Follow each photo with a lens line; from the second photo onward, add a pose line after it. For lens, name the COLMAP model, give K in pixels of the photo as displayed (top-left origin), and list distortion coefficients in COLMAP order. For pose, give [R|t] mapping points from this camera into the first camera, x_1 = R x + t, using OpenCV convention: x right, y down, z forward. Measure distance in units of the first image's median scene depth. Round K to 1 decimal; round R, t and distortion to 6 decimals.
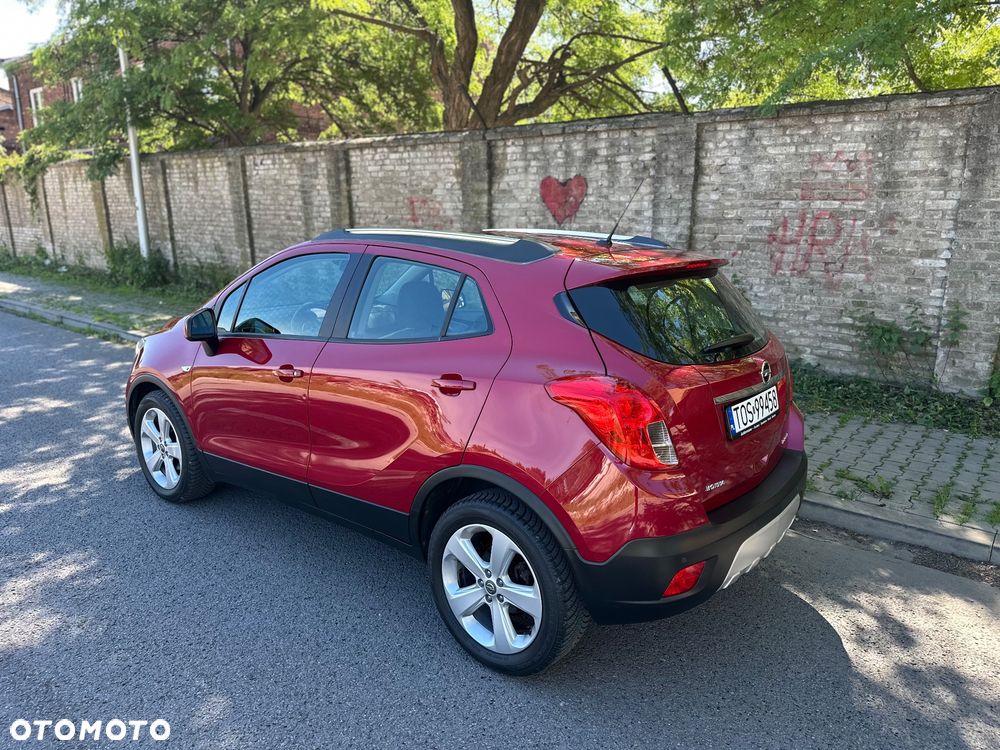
lens RADIAL K [[702.2, 0, 576.4], [0, 702.2, 376.8], [0, 0, 1]] dist [0.075463, -0.113699]
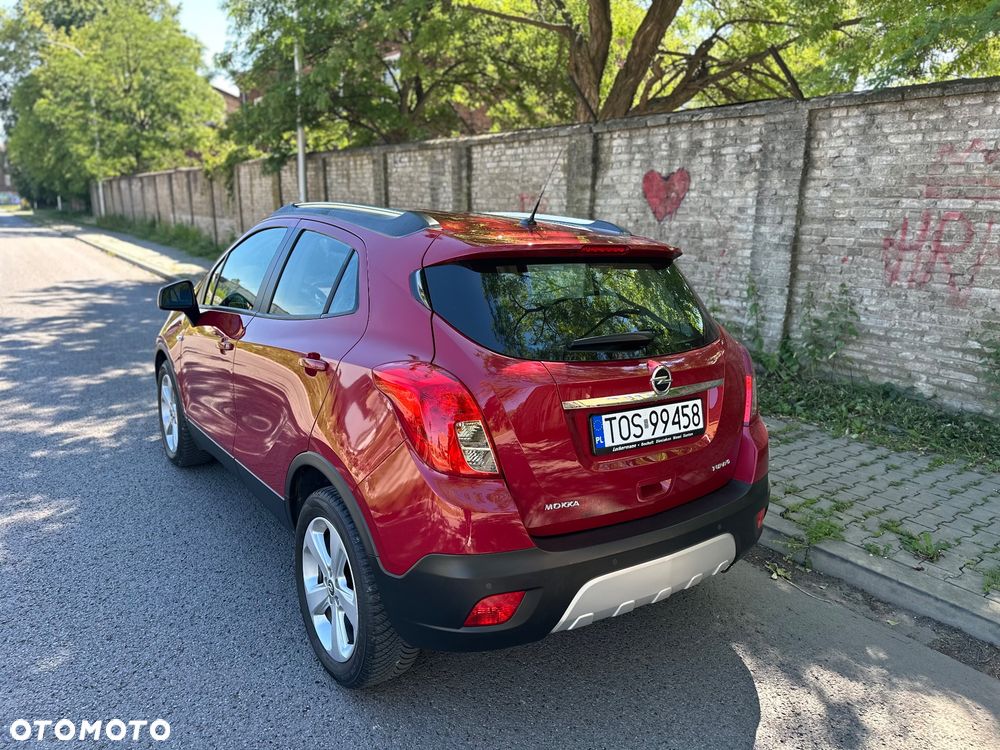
lens RADIAL K [[729.7, 0, 561.4], [0, 729.7, 388.2], [0, 0, 1]] dist [-0.001160, 0.005096]
pose [[0.960452, 0.083260, -0.265706, 0.136504], [-0.083659, 0.996446, 0.009838, 0.001868], [0.265580, 0.012779, 0.964004, 0.051633]]
